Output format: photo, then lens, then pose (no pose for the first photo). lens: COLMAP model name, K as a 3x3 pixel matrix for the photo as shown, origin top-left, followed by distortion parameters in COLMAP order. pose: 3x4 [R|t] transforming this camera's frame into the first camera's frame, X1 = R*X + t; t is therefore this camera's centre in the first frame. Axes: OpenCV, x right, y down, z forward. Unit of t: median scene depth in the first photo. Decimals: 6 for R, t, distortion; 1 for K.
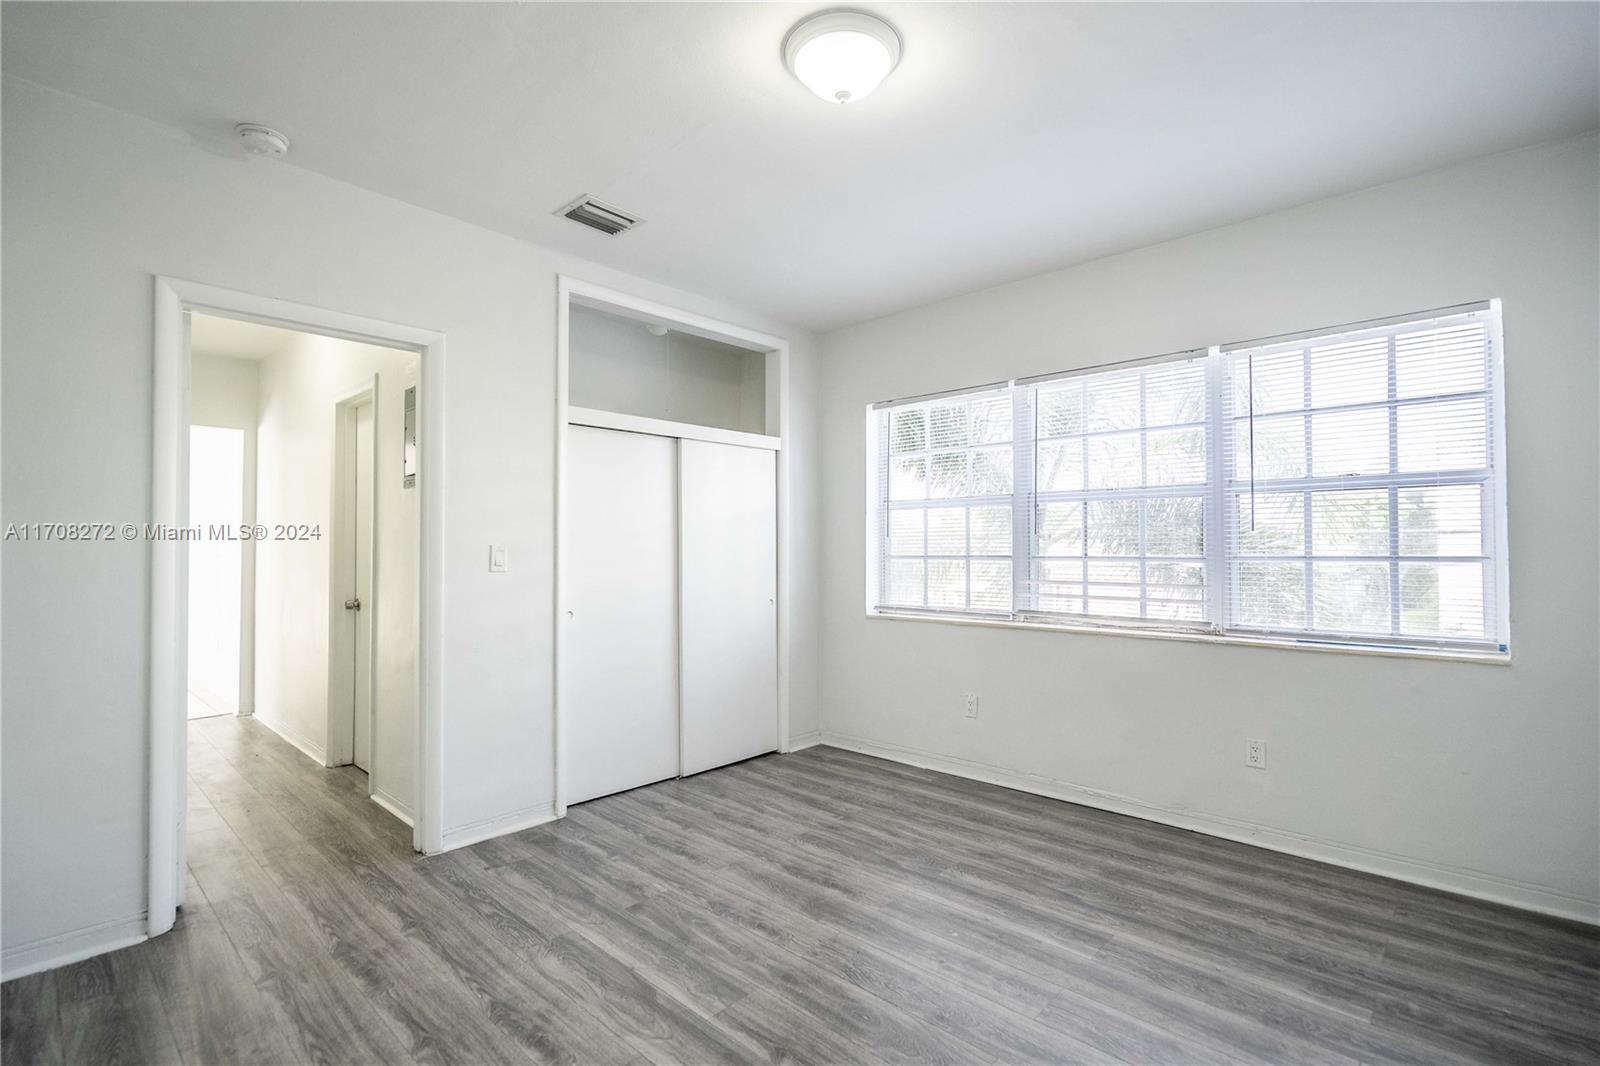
lens RADIAL K [[740.0, 0, 795.2], [0, 740.0, 539.1], [0, 0, 1]] dist [-0.002356, -0.000215]
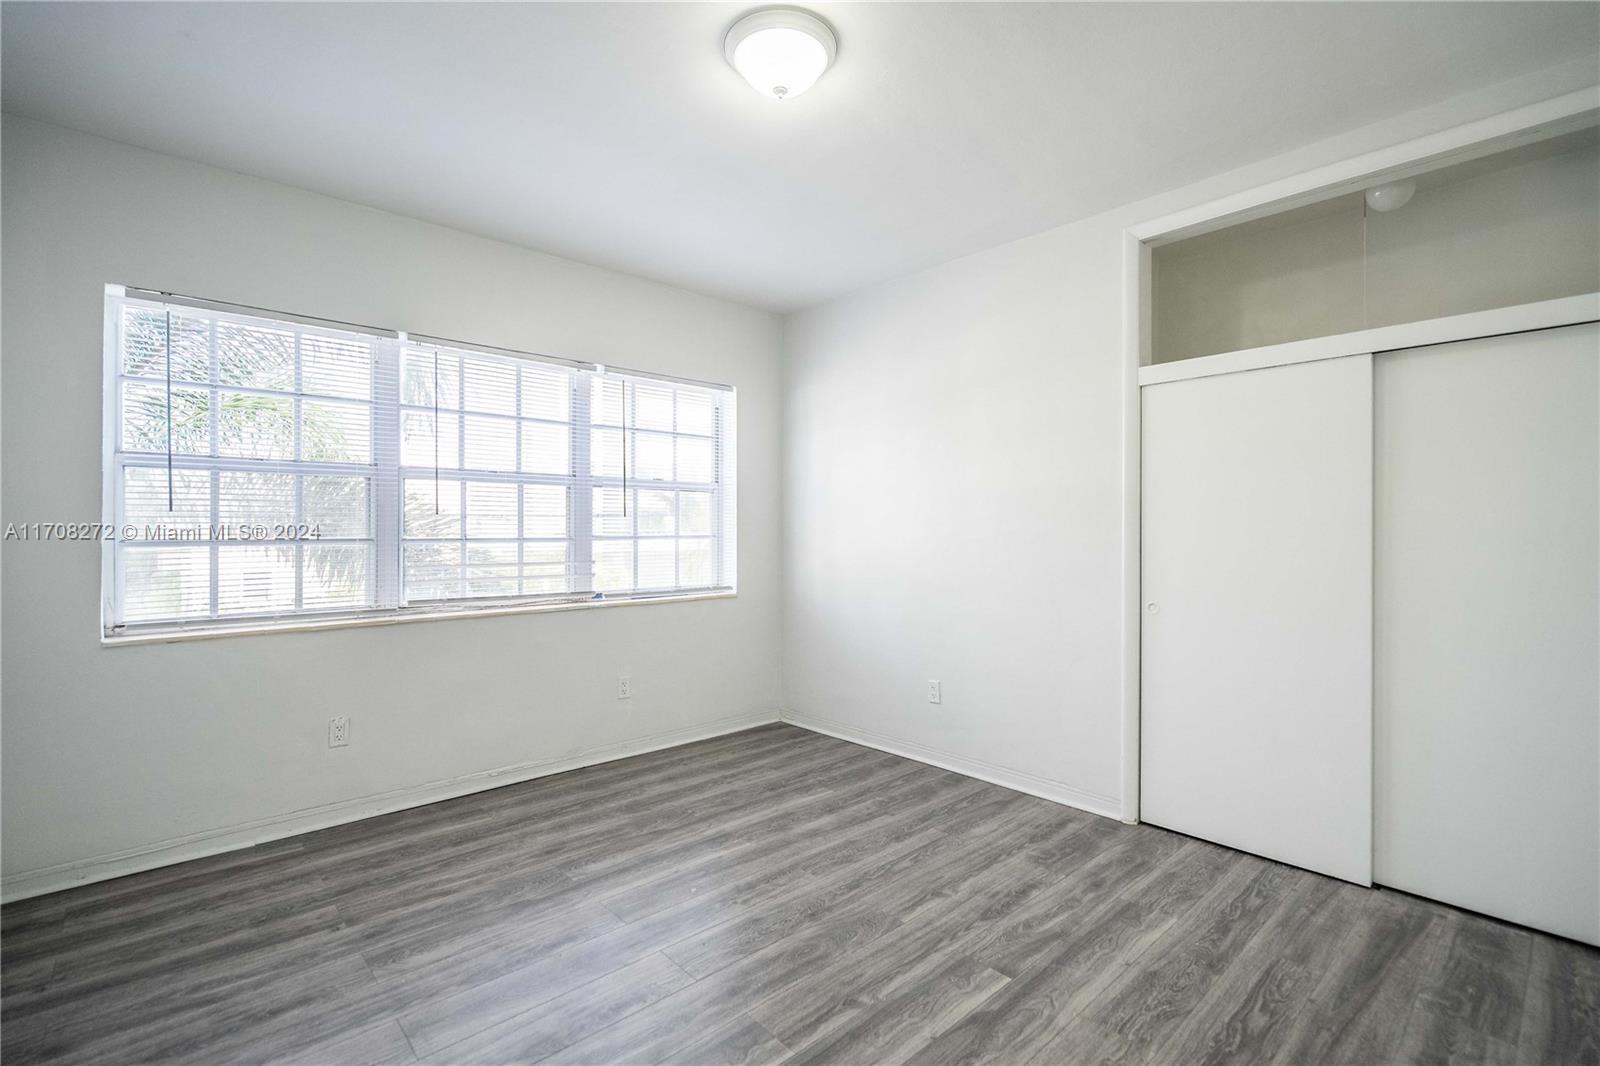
lens RADIAL K [[723.0, 0, 808.6], [0, 723.0, 537.0], [0, 0, 1]] dist [-0.000175, 0.000043]
pose [[0.077193, -0.007787, 0.996986, -0.645514], [-0.012676, 0.999881, 0.008792, 0.009528], [-0.996936, -0.013317, 0.077085, 0.603517]]
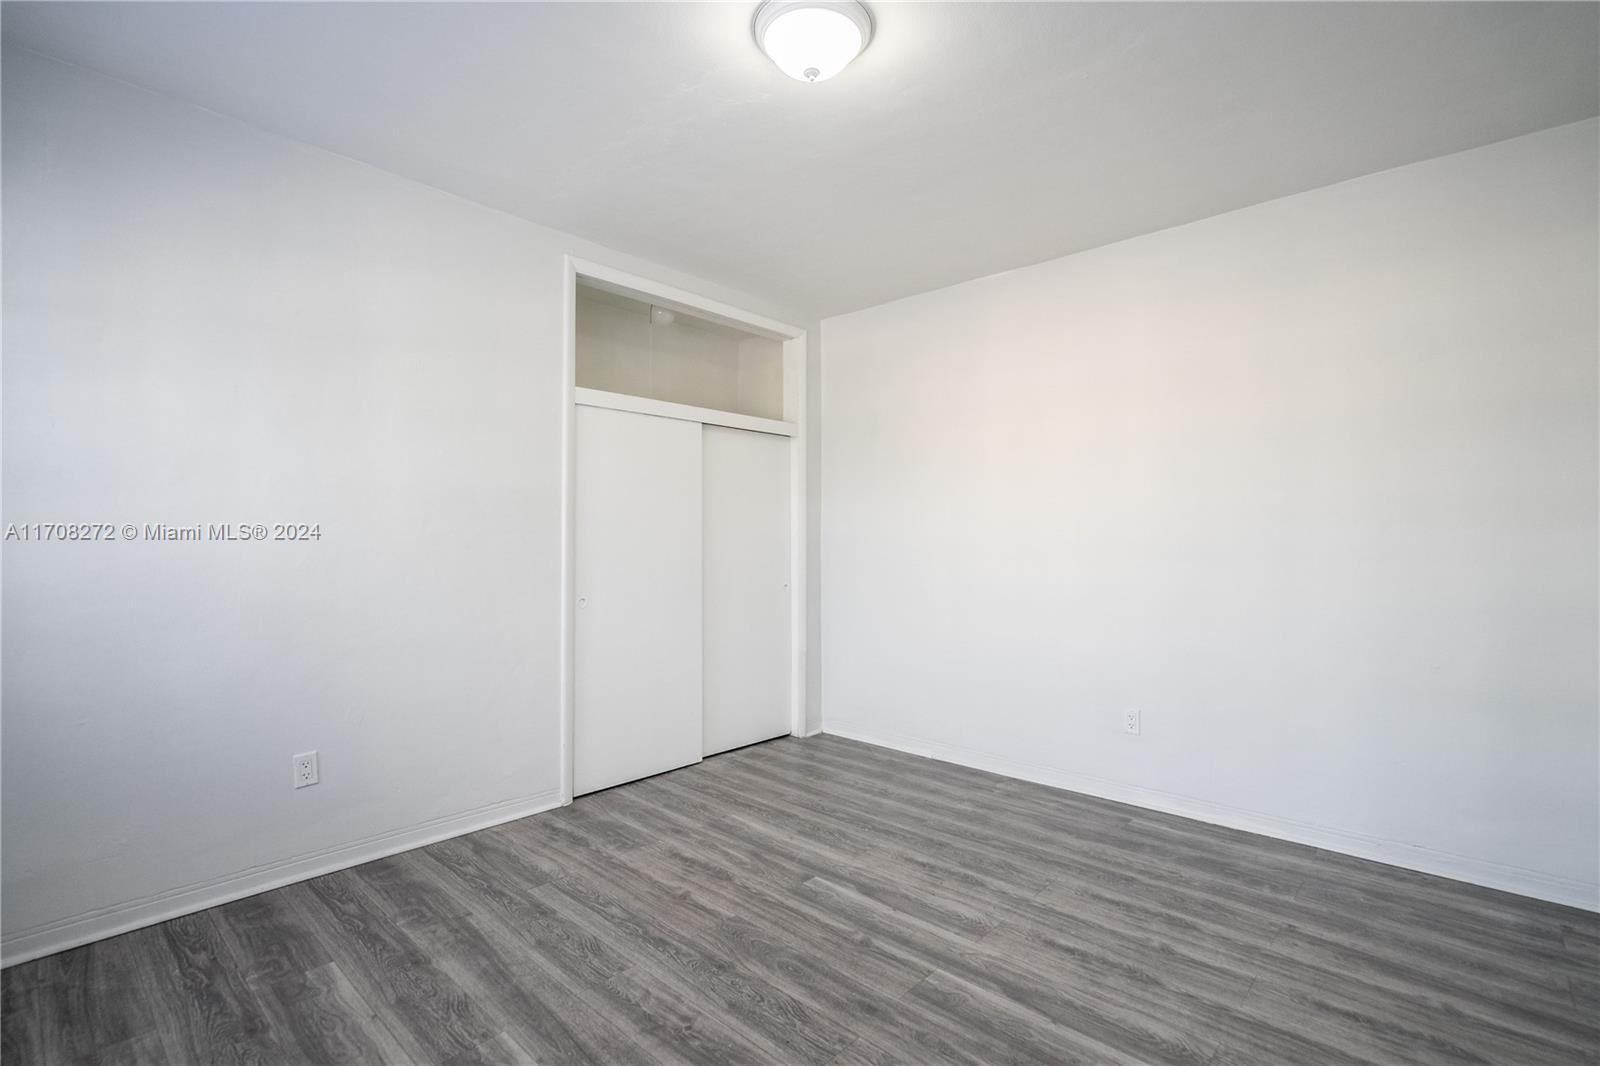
lens RADIAL K [[740.0, 0, 795.2], [0, 740.0, 539.1], [0, 0, 1]] dist [-0.002356, -0.000215]
pose [[-0.999994, -0.003000, 0.001479, 0.058278], [-0.003017, 0.999929, -0.011515, 0.024010], [-0.001445, -0.011520, -0.999933, 1.362378]]
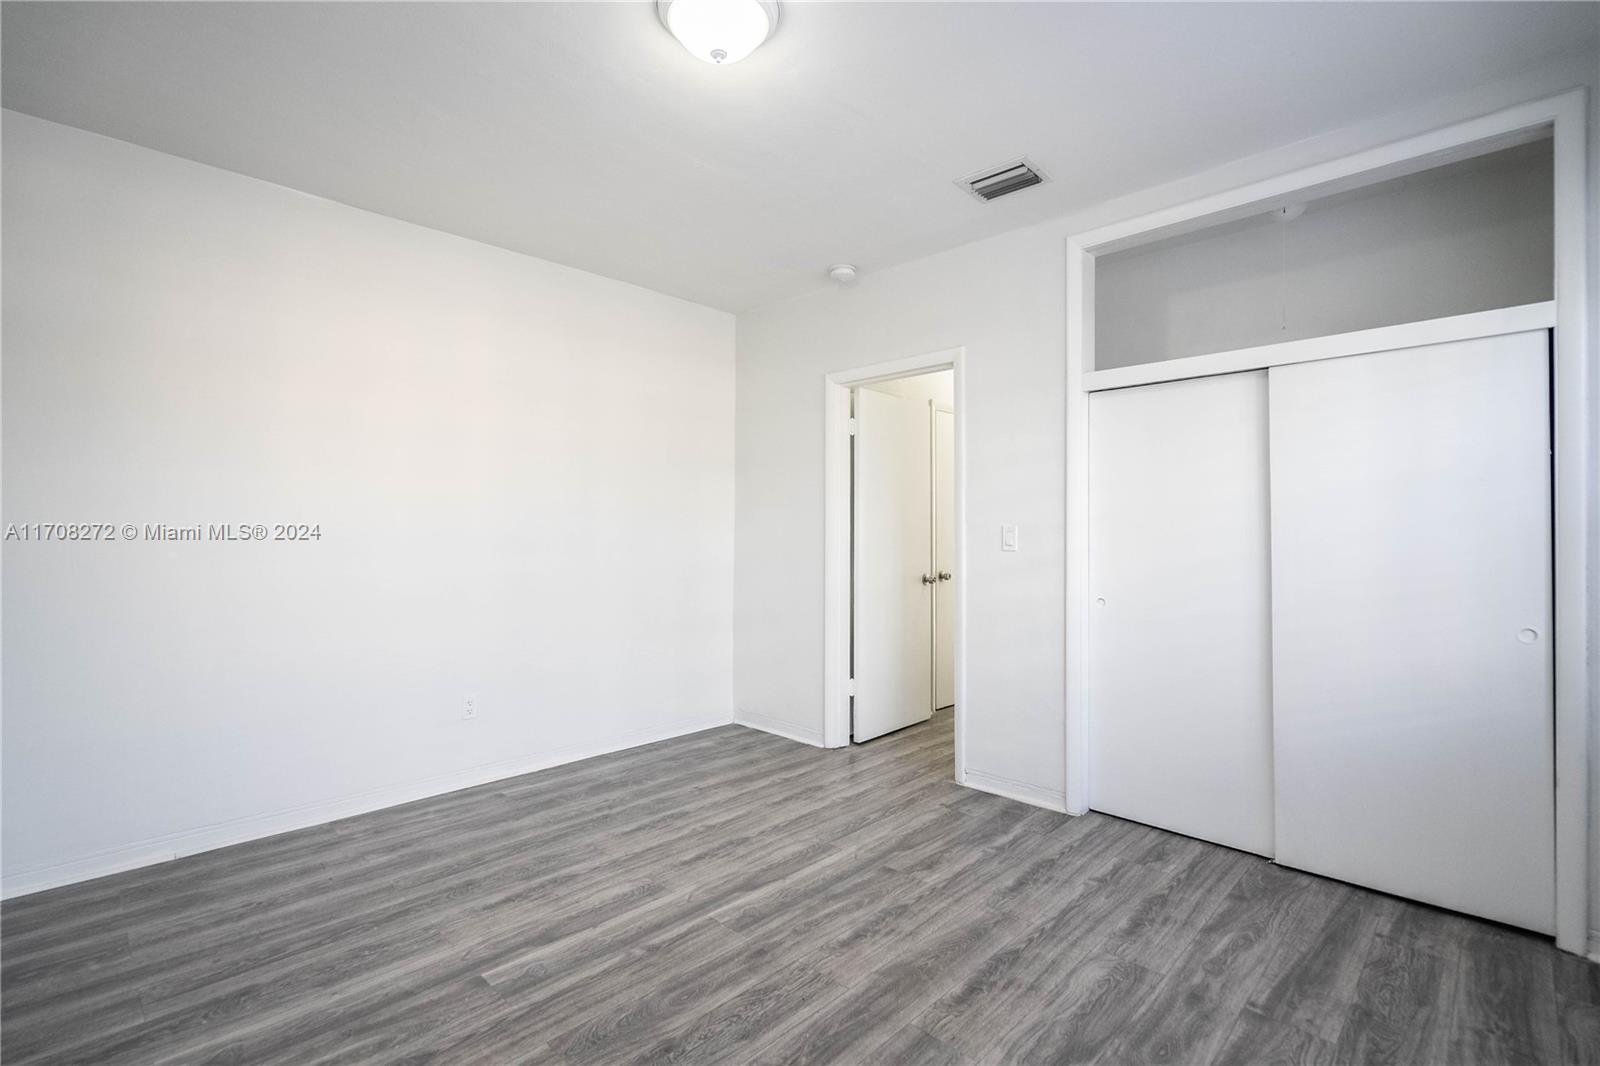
lens RADIAL K [[740.4, 0, 807.7], [0, 740.4, 520.9], [0, 0, 1]] dist [-0.004275, -0.000652]
pose [[-0.015585, -0.016603, -0.999741, 0.712337], [0.009095, 0.999818, -0.016746, 0.020396], [0.999837, -0.009353, -0.015431, 0.775964]]
